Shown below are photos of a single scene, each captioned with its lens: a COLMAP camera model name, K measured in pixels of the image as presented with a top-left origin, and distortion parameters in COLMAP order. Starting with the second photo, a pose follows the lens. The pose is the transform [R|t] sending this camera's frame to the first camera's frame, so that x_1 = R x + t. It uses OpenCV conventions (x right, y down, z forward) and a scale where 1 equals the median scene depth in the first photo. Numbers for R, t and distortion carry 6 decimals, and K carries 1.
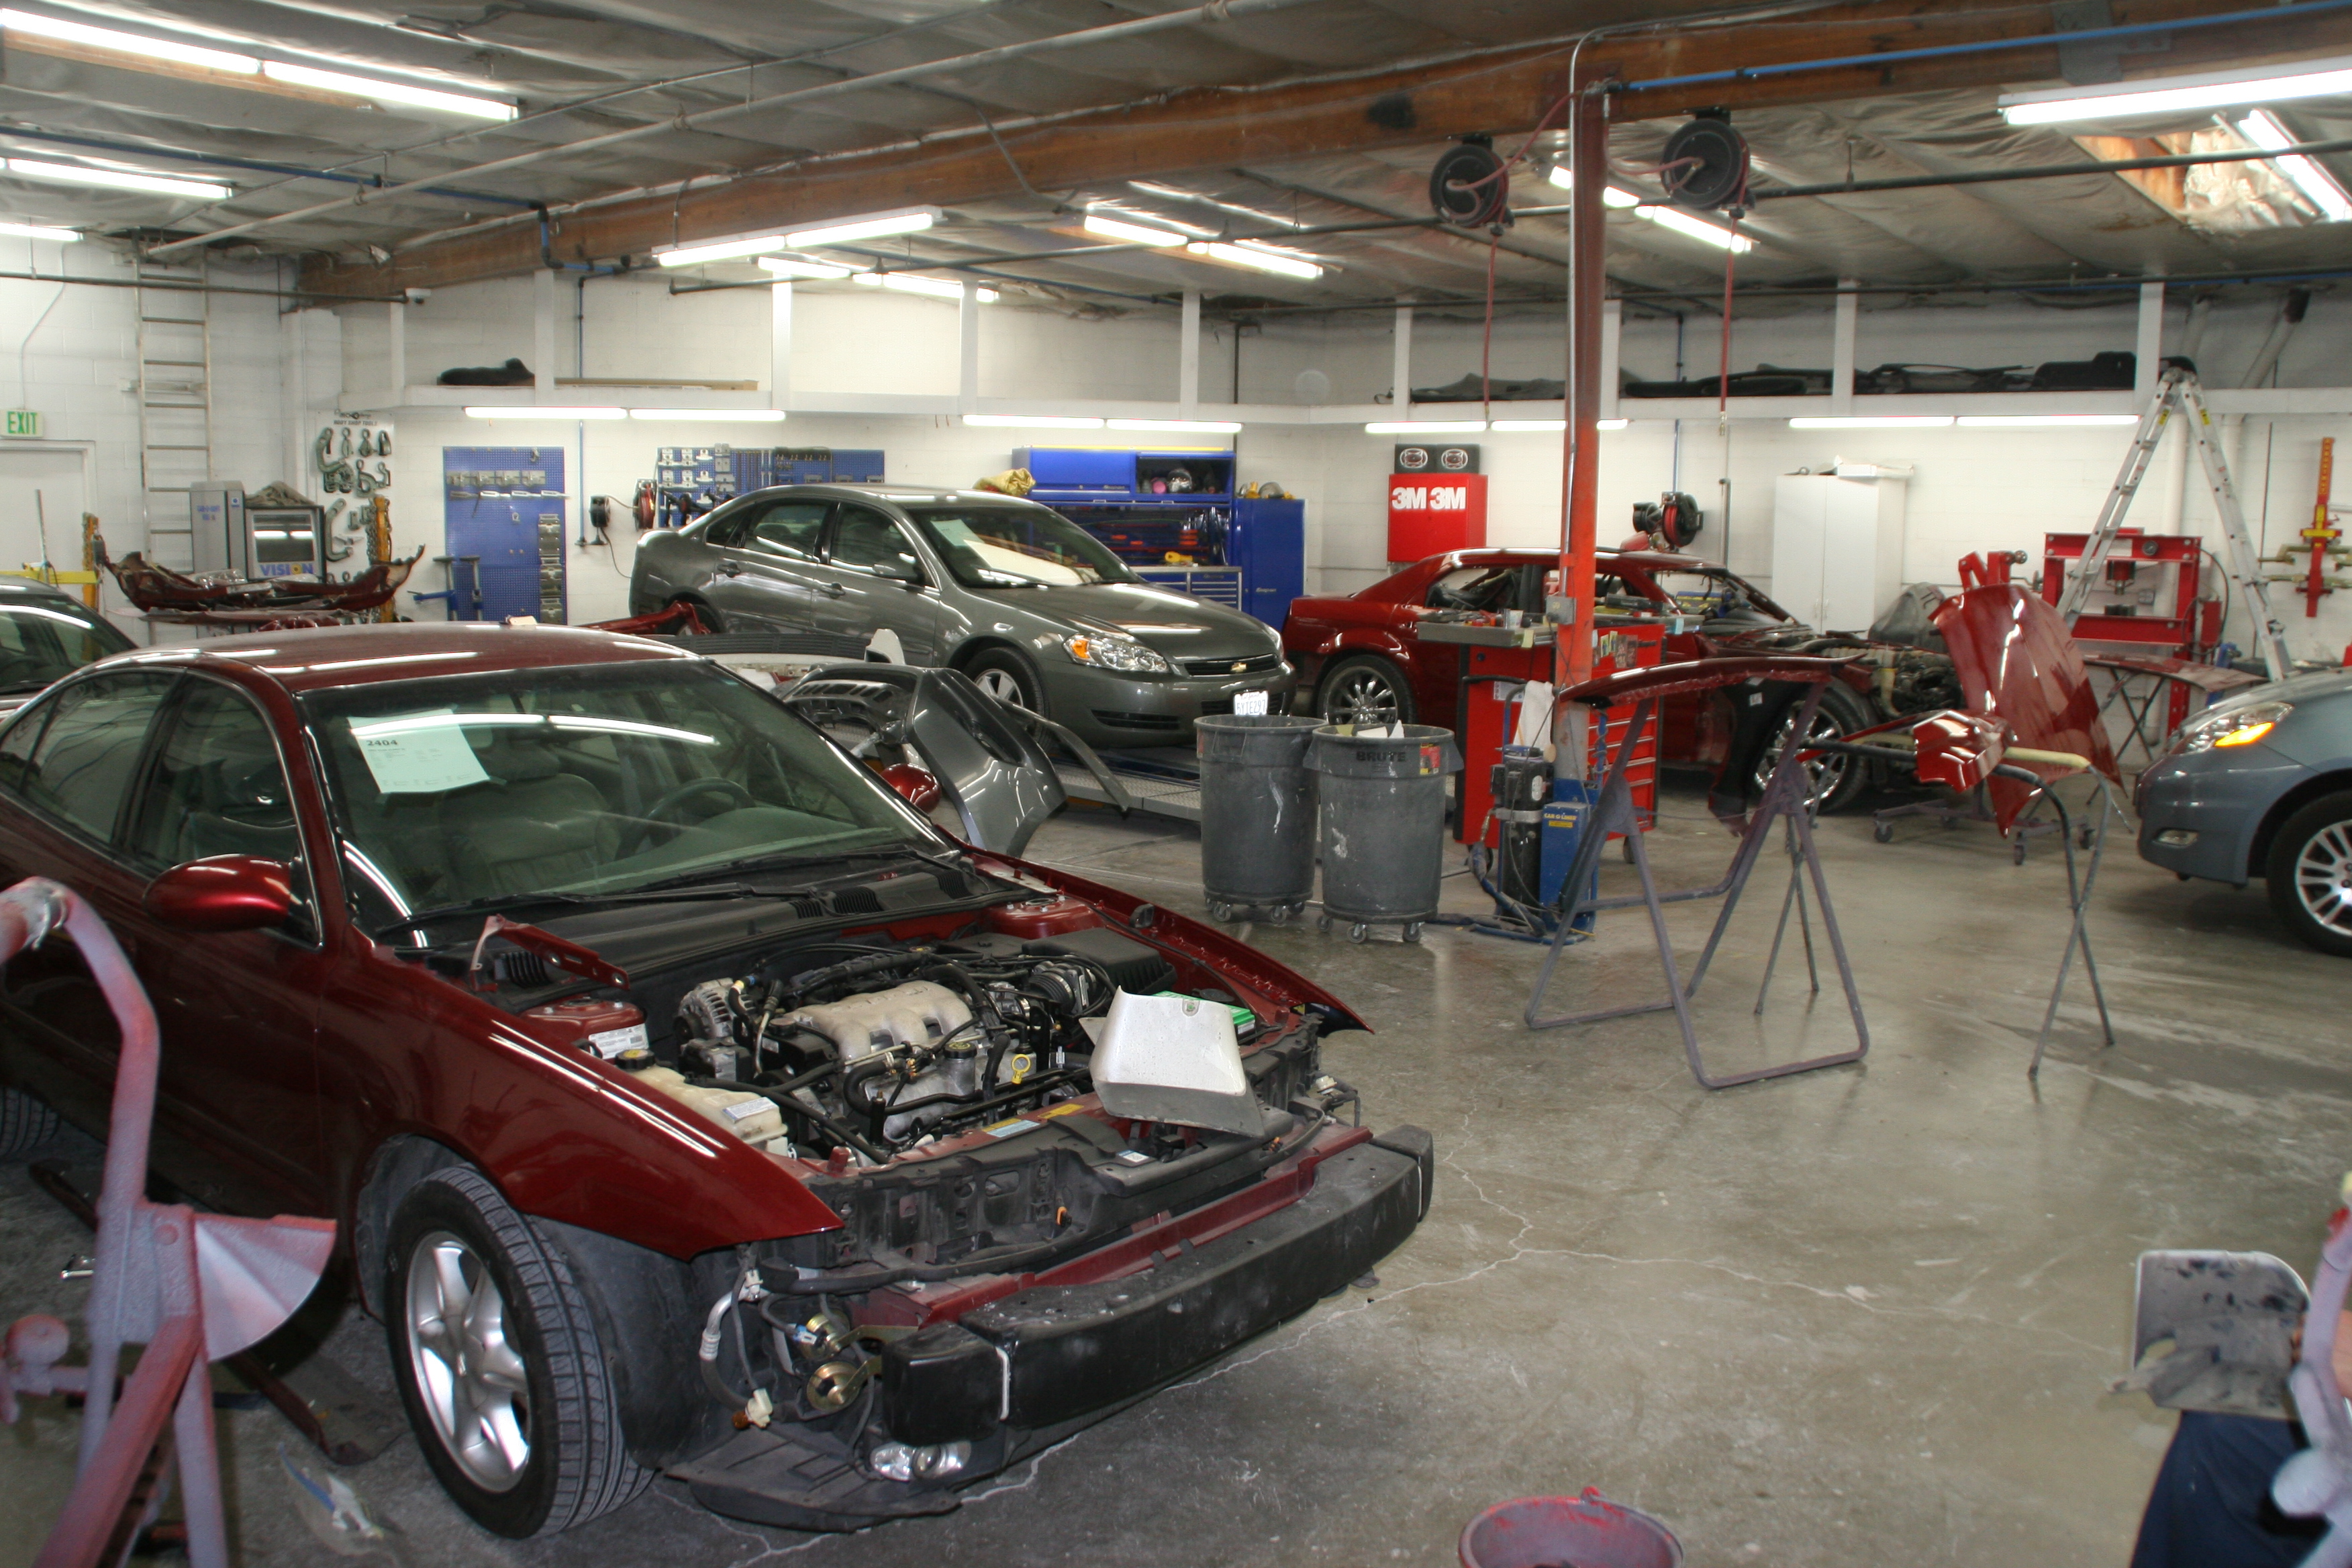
lens RADIAL K [[1905.2, 0, 1186.9], [0, 1905.2, 771.7], [0, 0, 1]] dist [-0.140099, 0.056470]
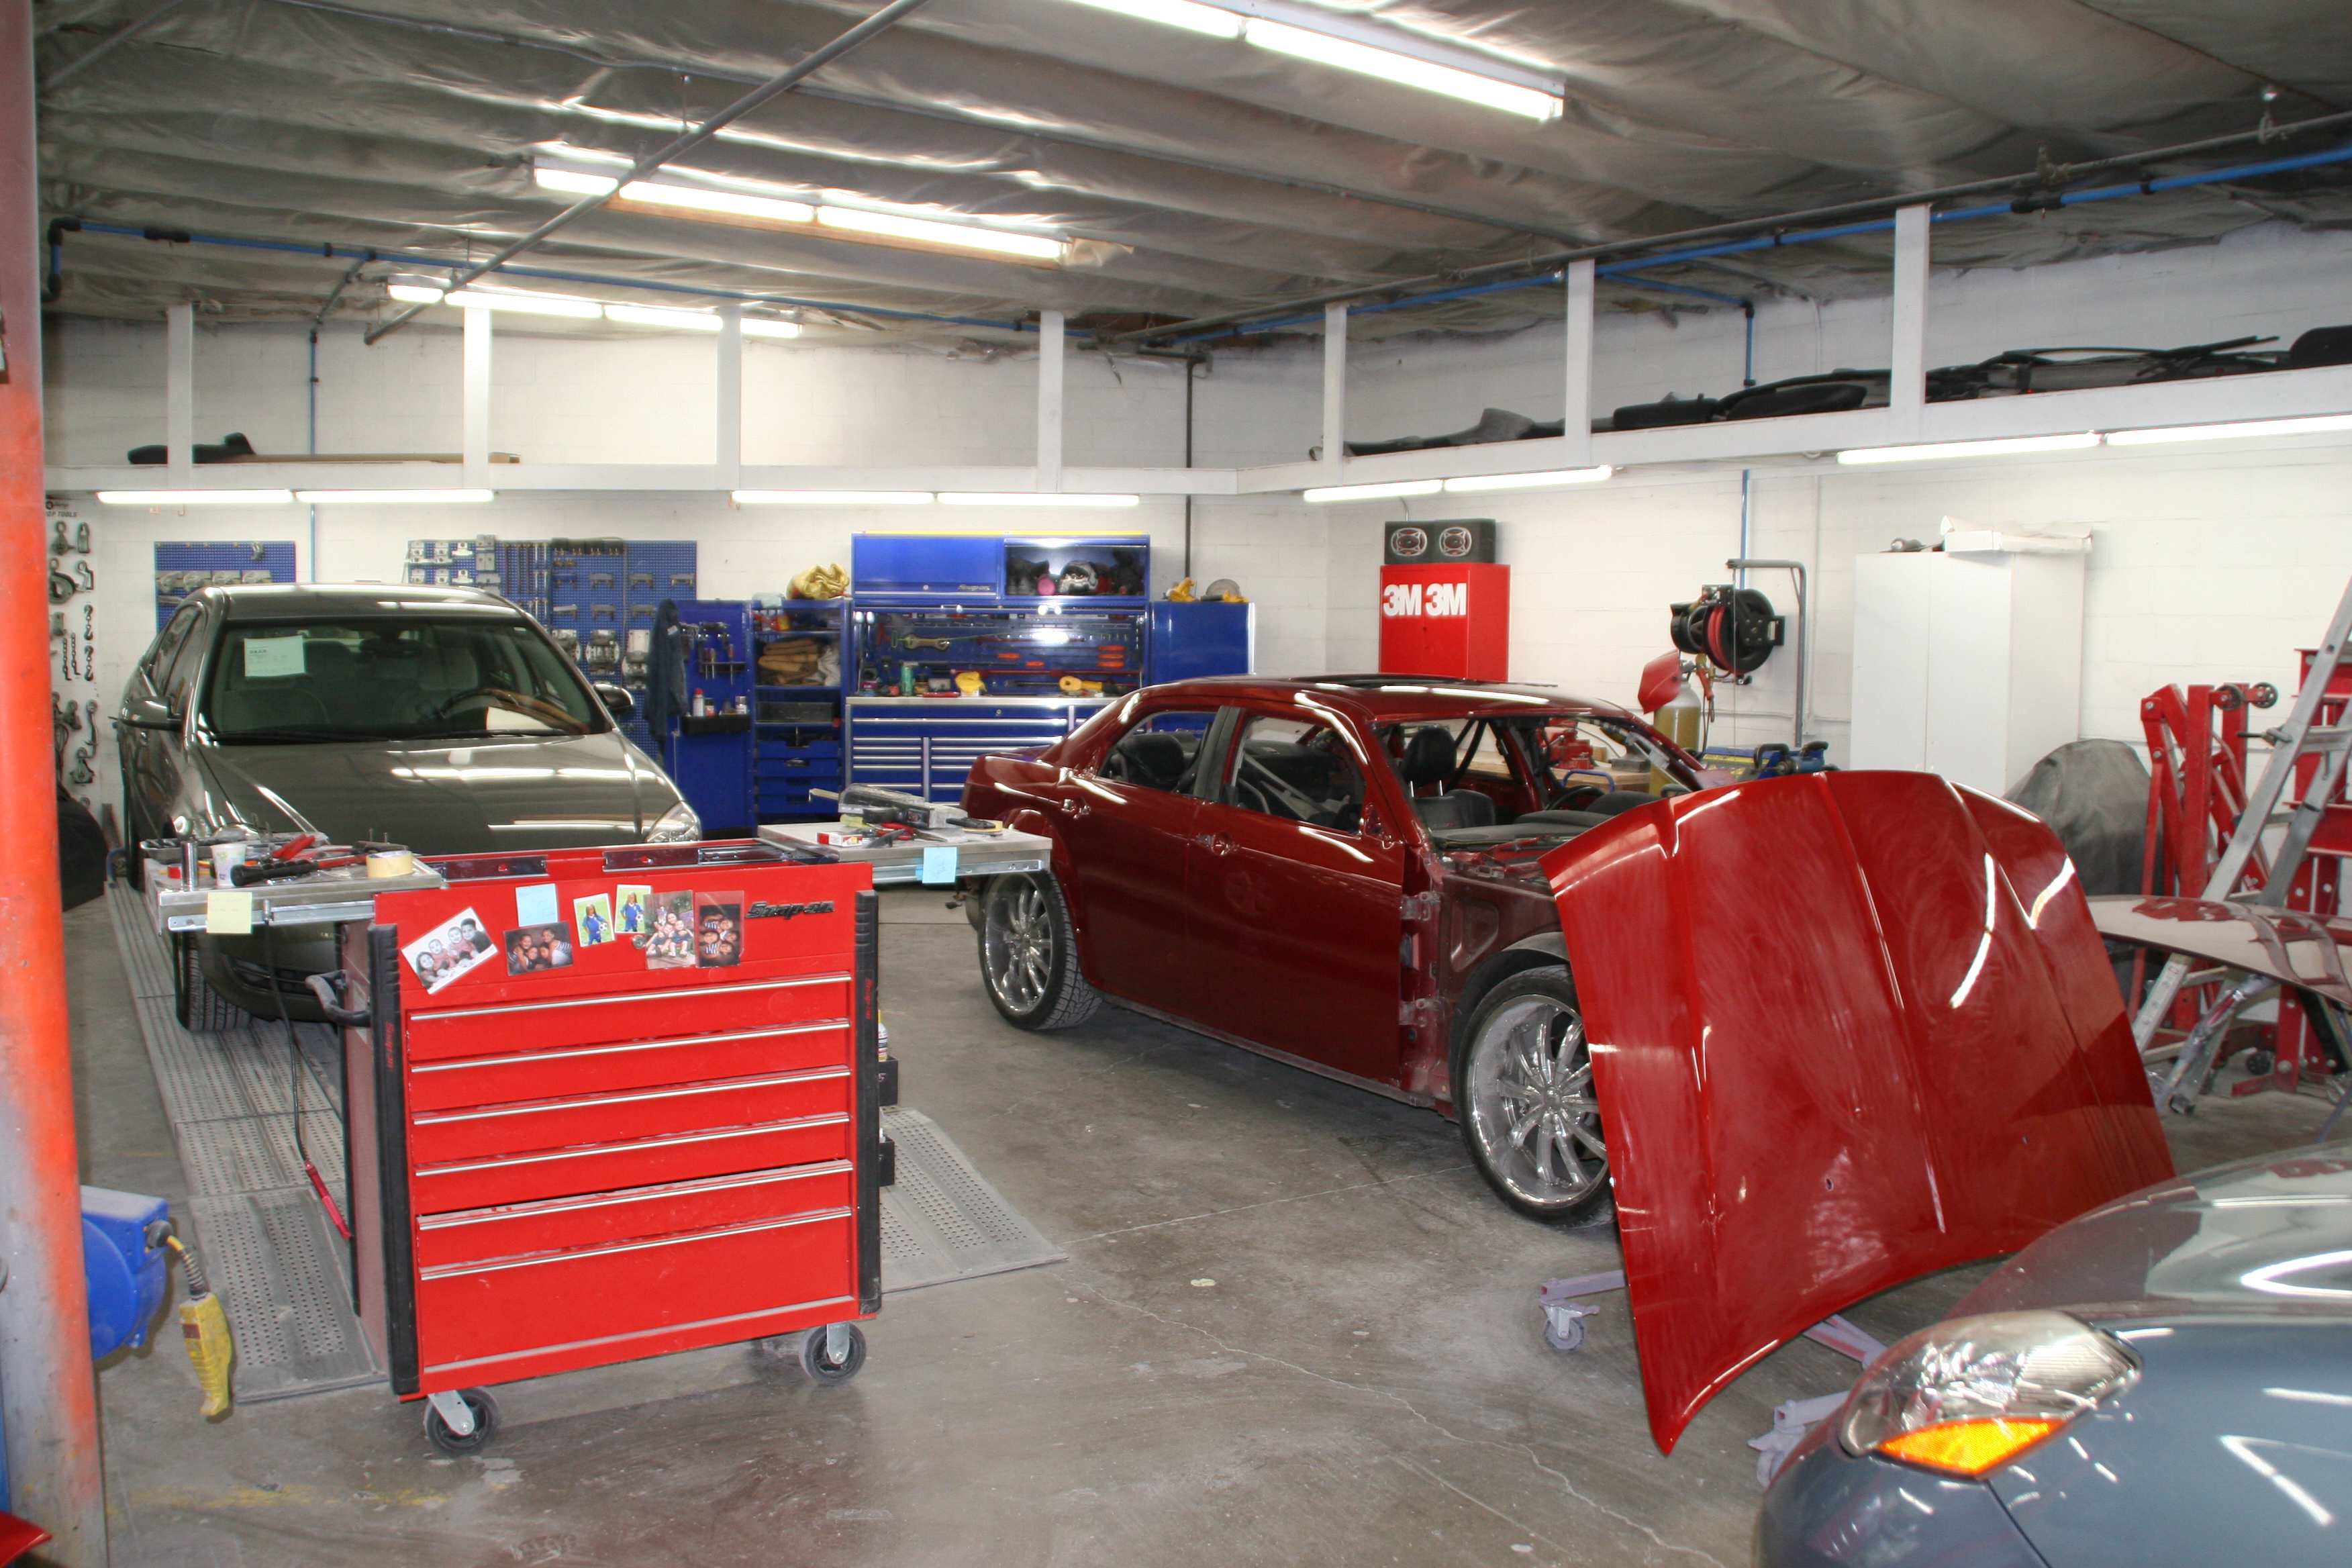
lens RADIAL K [[1905.2, 0, 1168.6], [0, 1905.2, 778.8], [0, 0, 1]] dist [-0.140099, 0.056470]
pose [[0.957420, 0.022133, -0.287849, 0.257583], [-0.037757, 0.998093, -0.048841, -0.046513], [0.286219, 0.057629, 0.956430, 0.350913]]
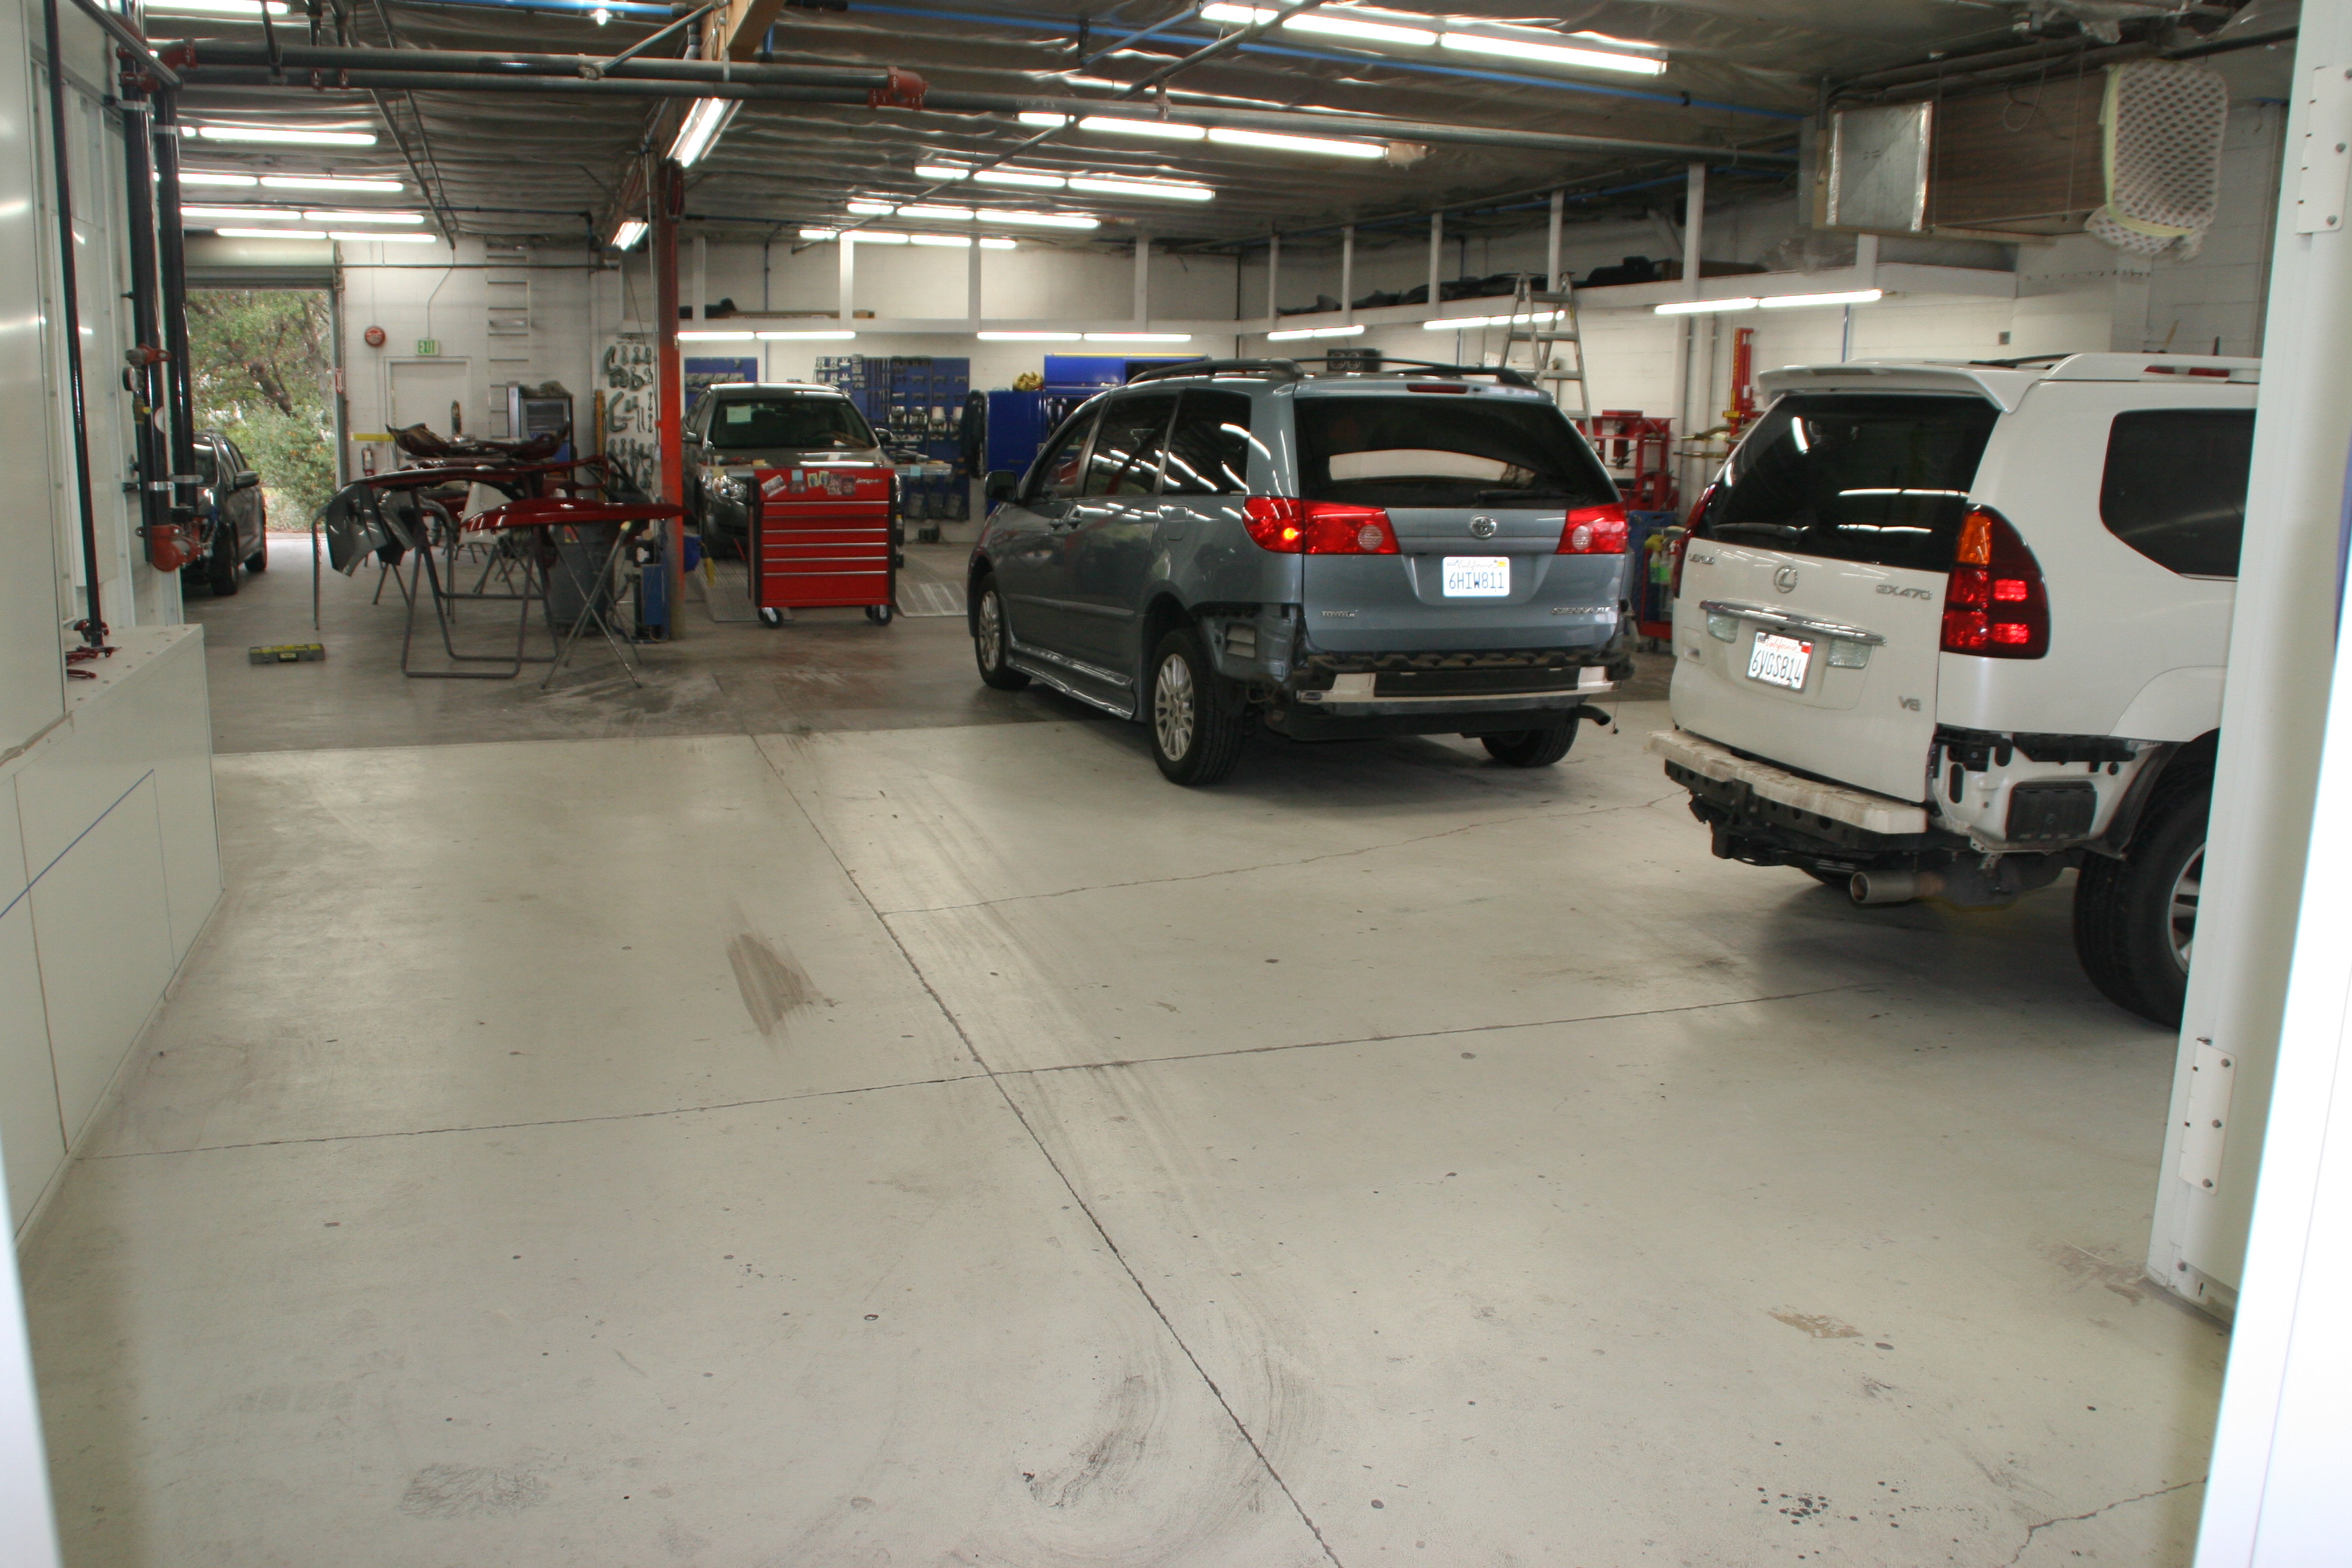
lens RADIAL K [[1905.2, 0, 1175.0], [0, 1905.2, 787.7], [0, 0, 1]] dist [-0.140099, 0.056470]
pose [[0.858865, 0.105694, -0.501178, 0.731608], [-0.079684, 0.994136, 0.073101, 0.030167], [0.505965, -0.022848, 0.862251, -0.125085]]
